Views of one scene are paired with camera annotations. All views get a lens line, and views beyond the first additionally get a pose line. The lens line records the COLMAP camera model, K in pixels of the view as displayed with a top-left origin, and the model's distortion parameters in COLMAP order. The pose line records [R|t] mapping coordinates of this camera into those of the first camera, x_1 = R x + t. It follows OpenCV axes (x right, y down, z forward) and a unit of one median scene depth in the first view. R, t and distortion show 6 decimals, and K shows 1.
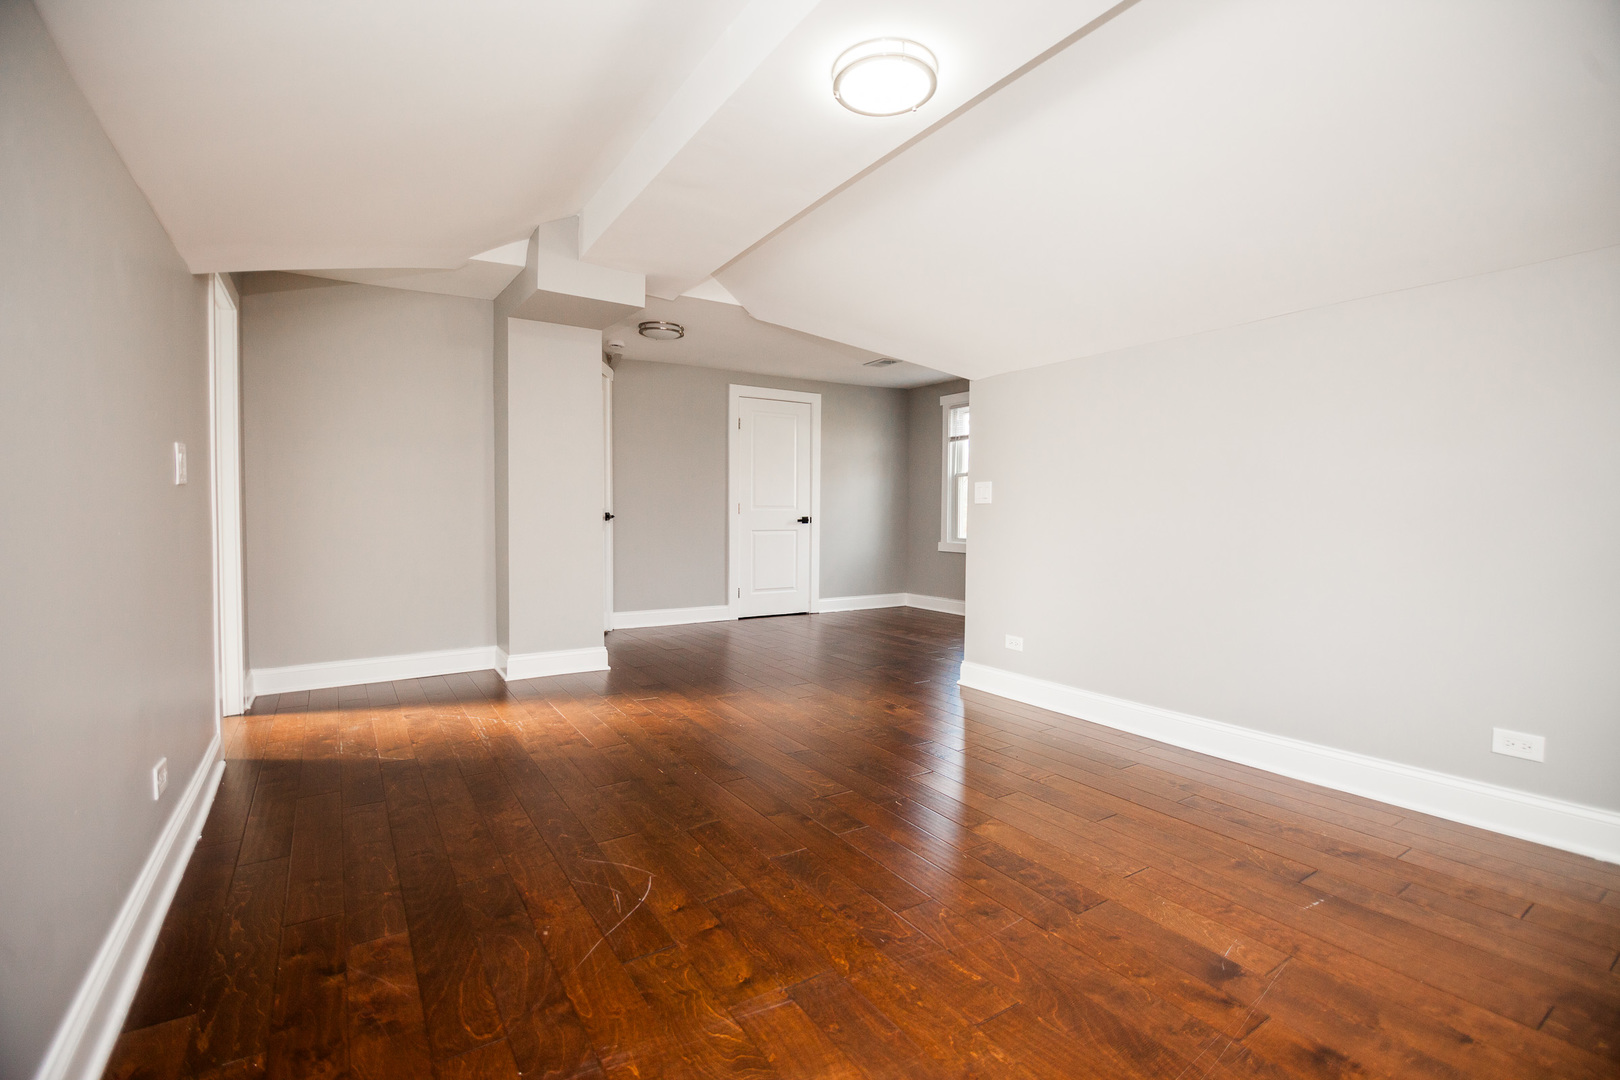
lens RADIAL K [[720.6, 0, 808.6], [0, 720.6, 551.3], [0, 0, 1]] dist [-0.000160, -0.000080]
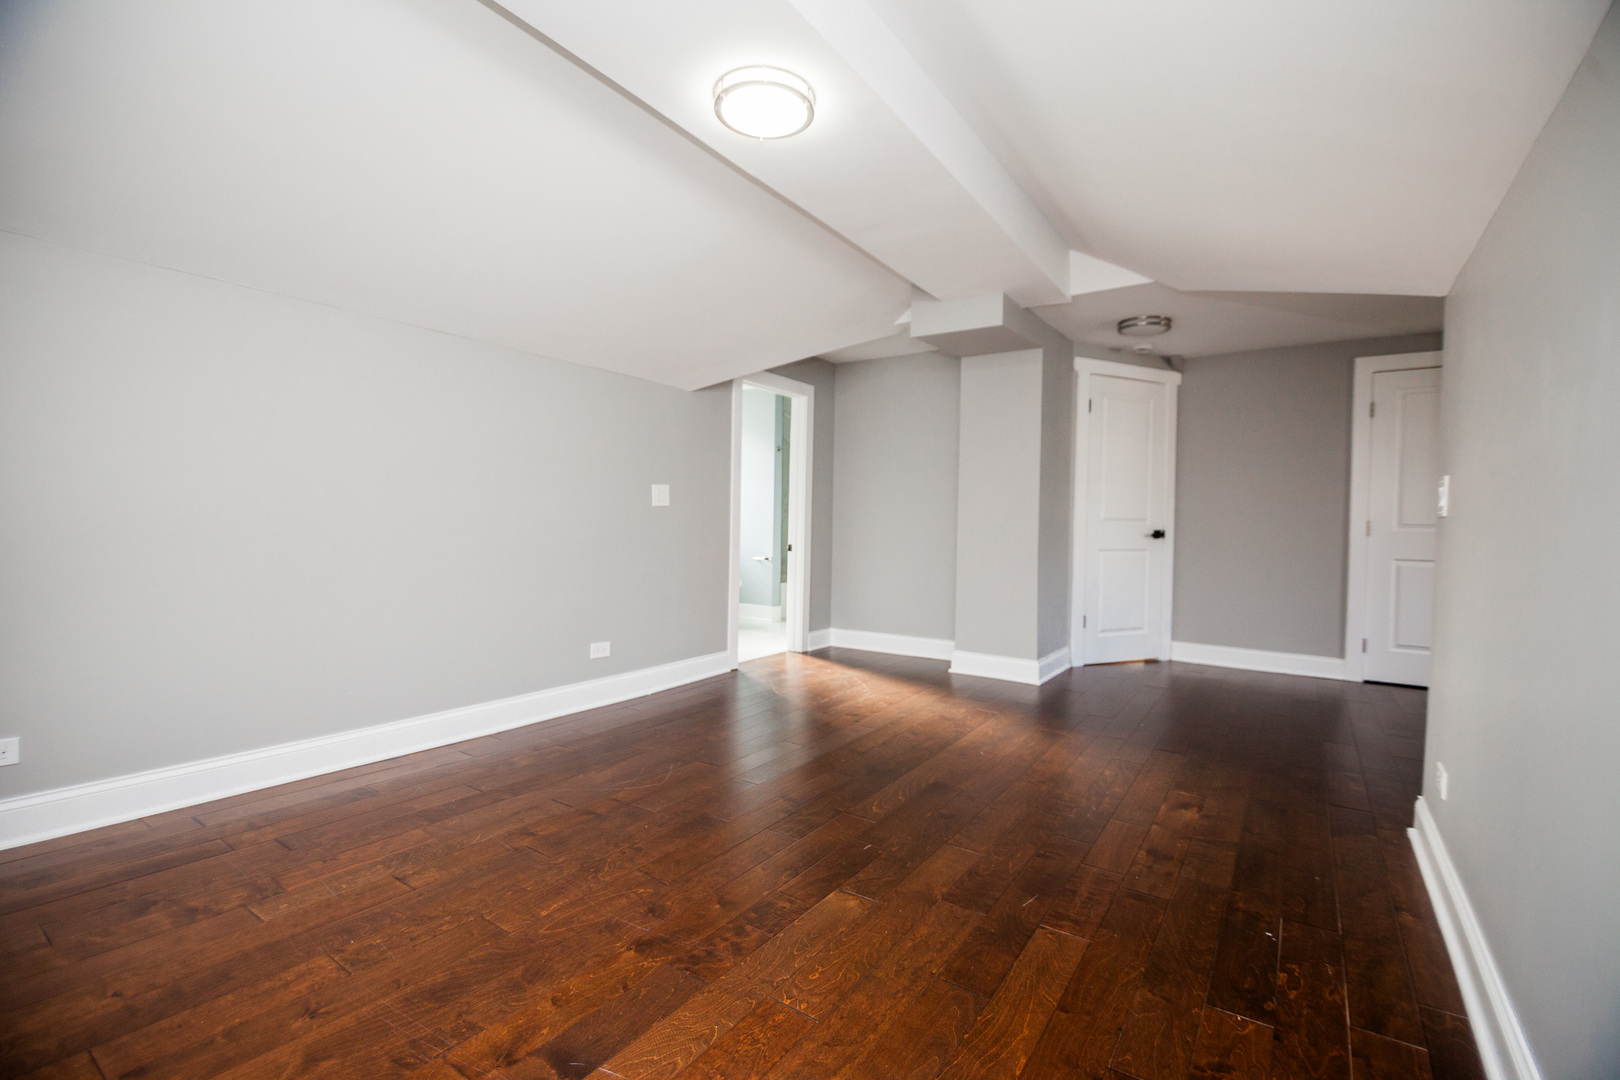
lens RADIAL K [[722.6, 0, 816.9], [0, 722.6, 537.3], [0, 0, 1]] dist [0.001214, -0.012593]
pose [[0.371818, 0.010690, -0.928244, 0.714771], [-0.062626, 0.997945, -0.013592, -0.008082], [0.926191, 0.063186, 0.371724, 0.461324]]
